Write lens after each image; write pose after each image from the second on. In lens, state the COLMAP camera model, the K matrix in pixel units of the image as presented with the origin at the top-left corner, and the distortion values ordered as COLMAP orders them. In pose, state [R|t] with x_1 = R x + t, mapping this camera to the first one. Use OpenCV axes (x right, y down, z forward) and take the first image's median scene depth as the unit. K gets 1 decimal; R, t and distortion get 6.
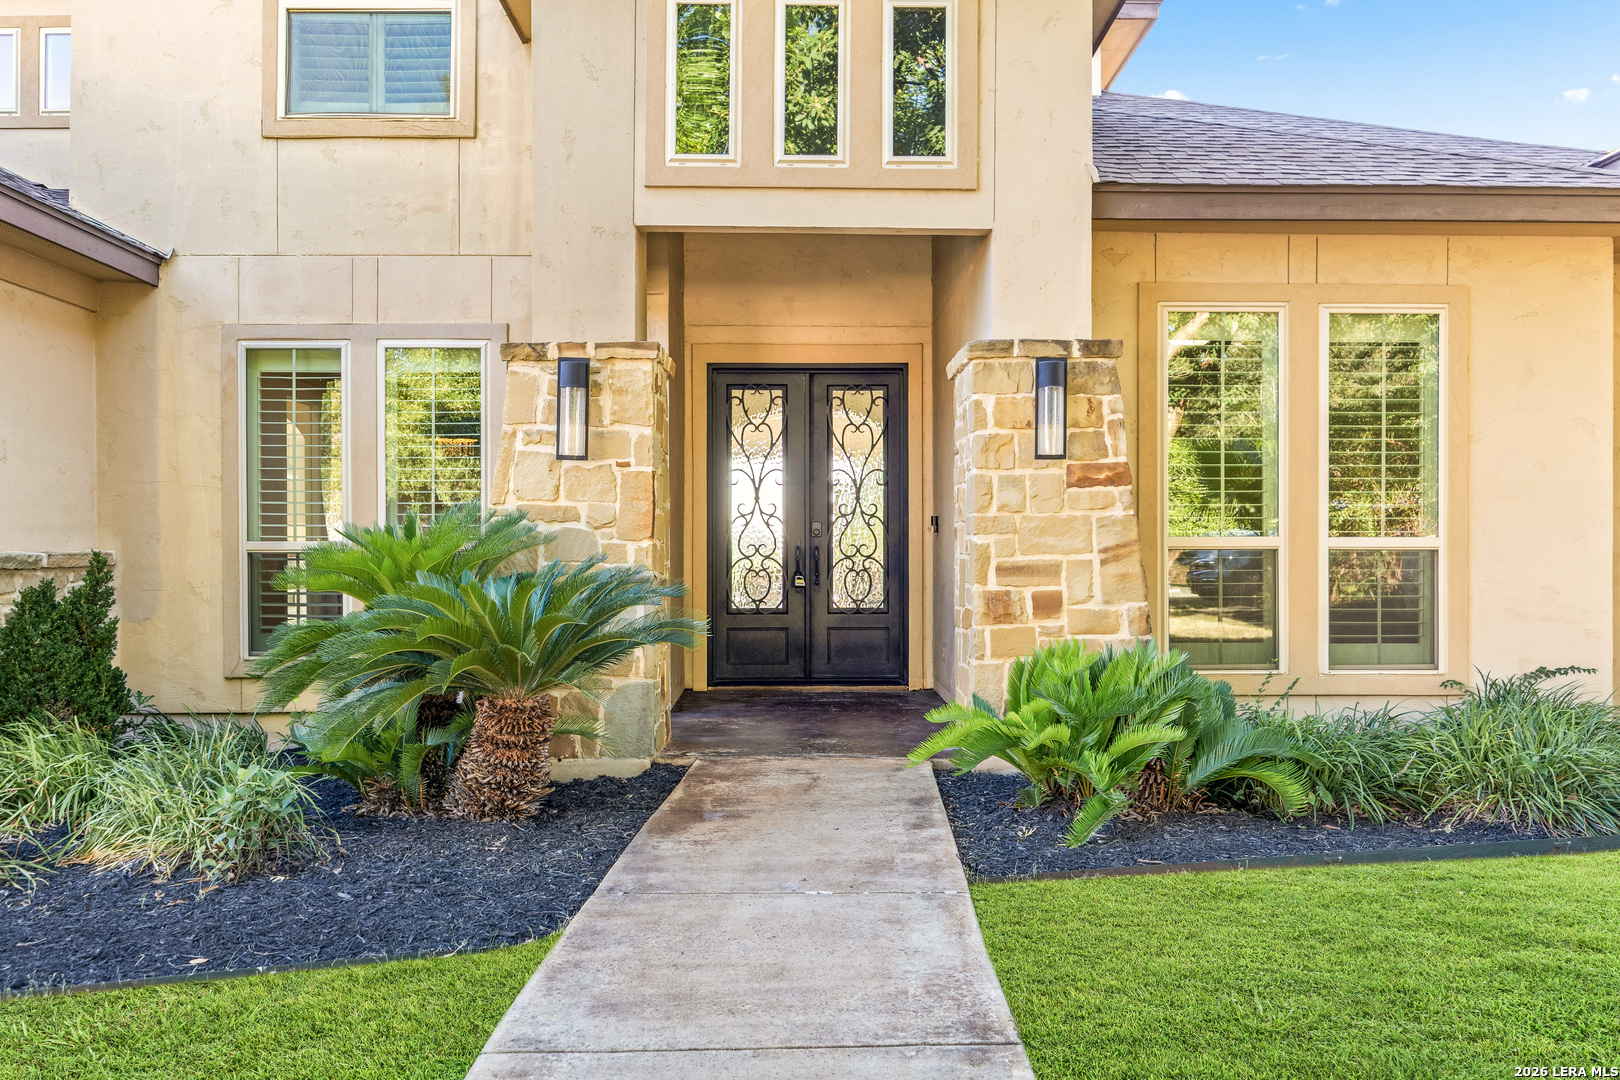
lens RADIAL K [[1261.8, 0, 806.7], [0, 1261.8, 554.4], [0, 0, 1]] dist [-0.027684, -0.002430]
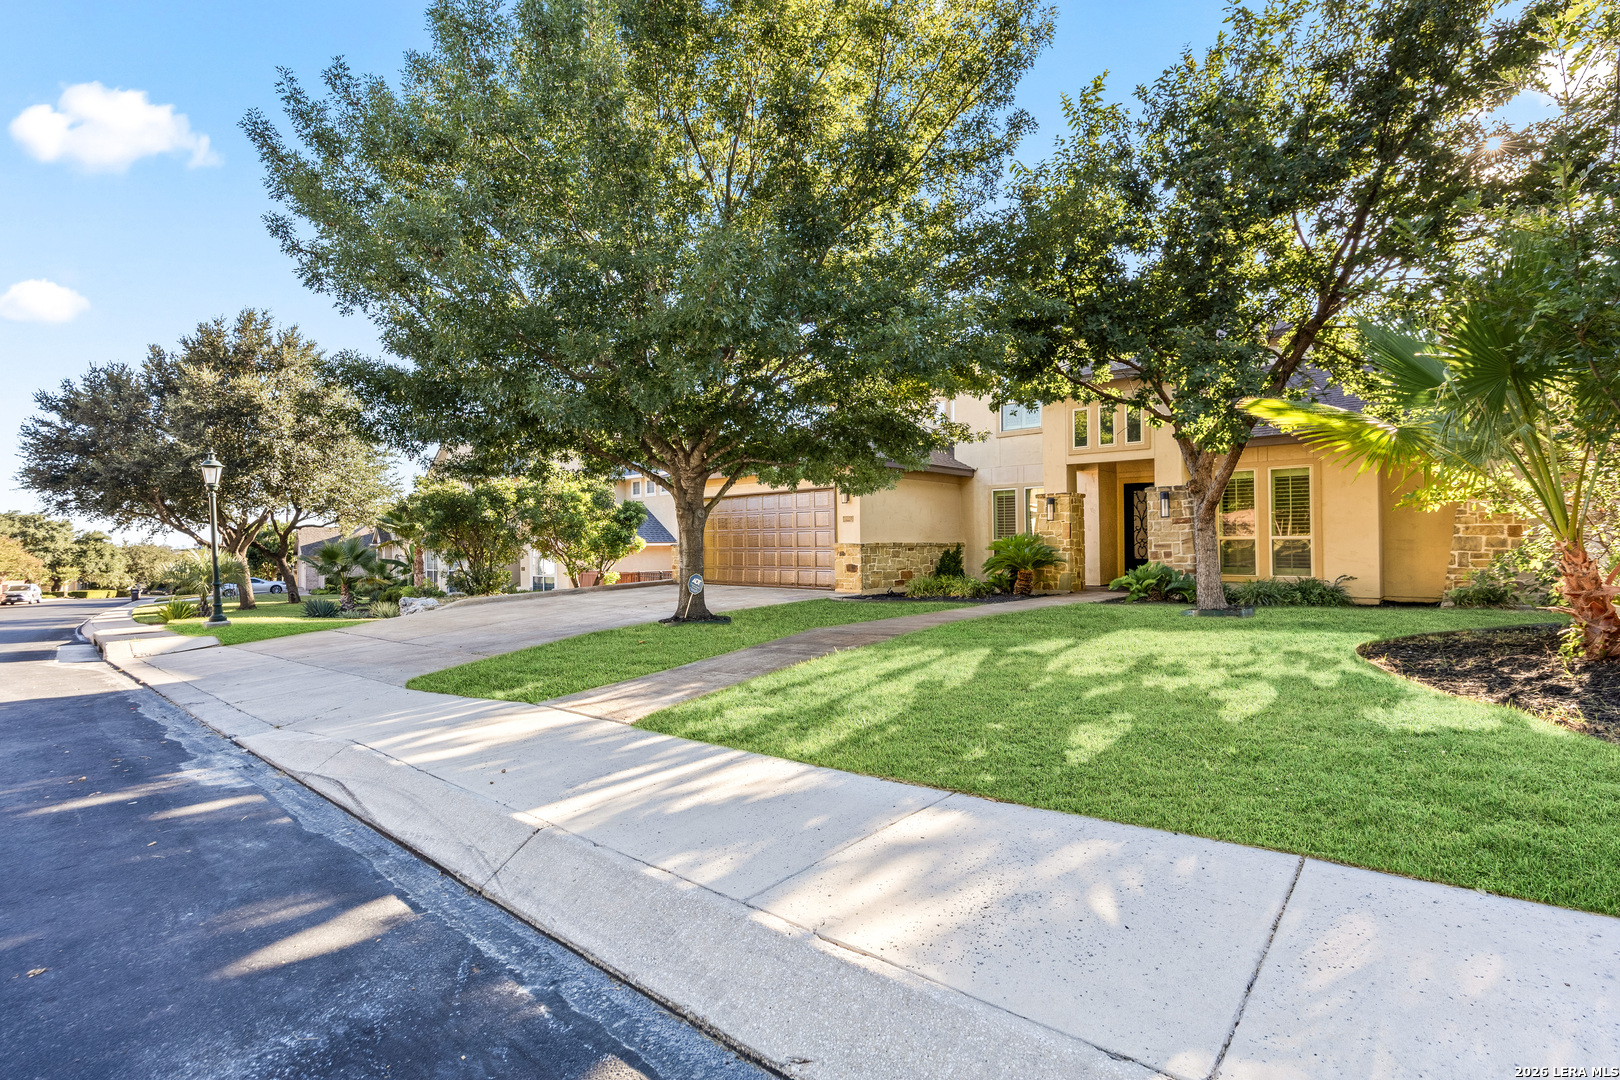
lens RADIAL K [[750.8, 0, 809.9], [0, 750.8, 537.7], [0, 0, 1]] dist [-0.000646, 0.000276]
pose [[0.719970, -0.009365, -0.693942, 0.989729], [0.005752, 0.999955, -0.007527, -0.001251], [0.693981, 0.001428, 0.719992, -1.411426]]
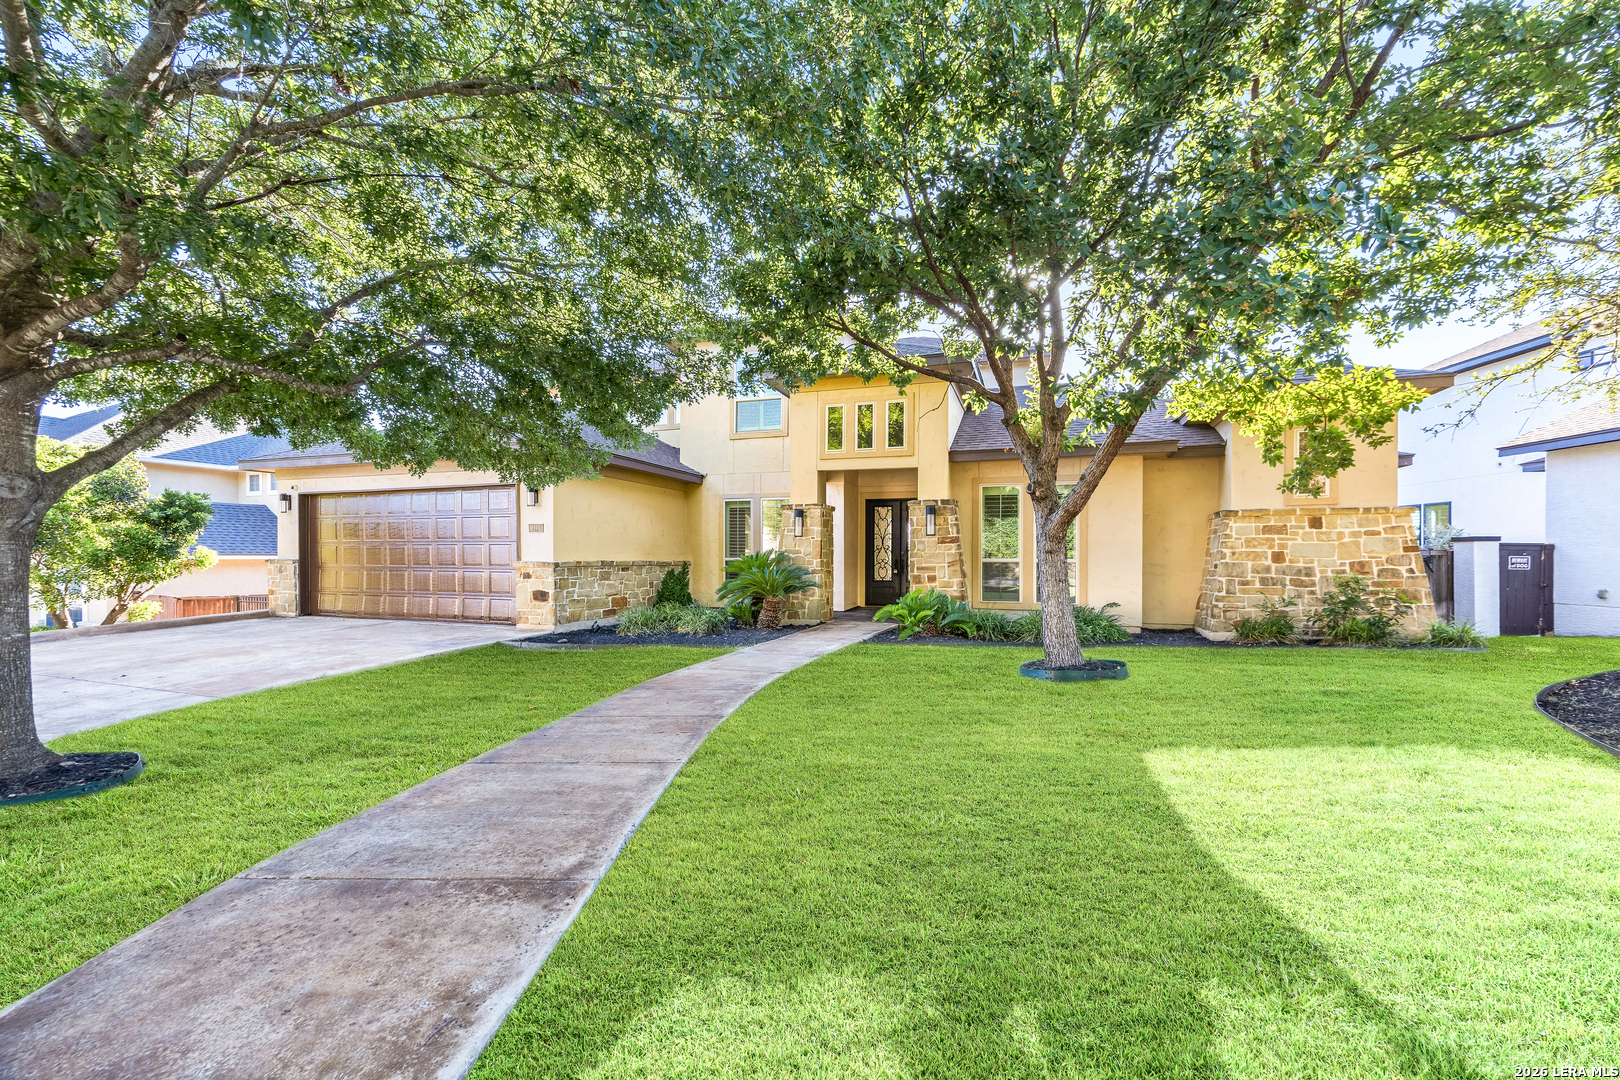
lens RADIAL K [[619.3, 0, 807.3], [0, 619.3, 558.2], [0, 0, 1]] dist [0.001541, 0.000274]
pose [[0.938357, 0.005342, -0.345627, 0.443922], [-0.005672, 0.999984, 0.000056, -0.012775], [0.345622, 0.001908, 0.938372, -0.652111]]
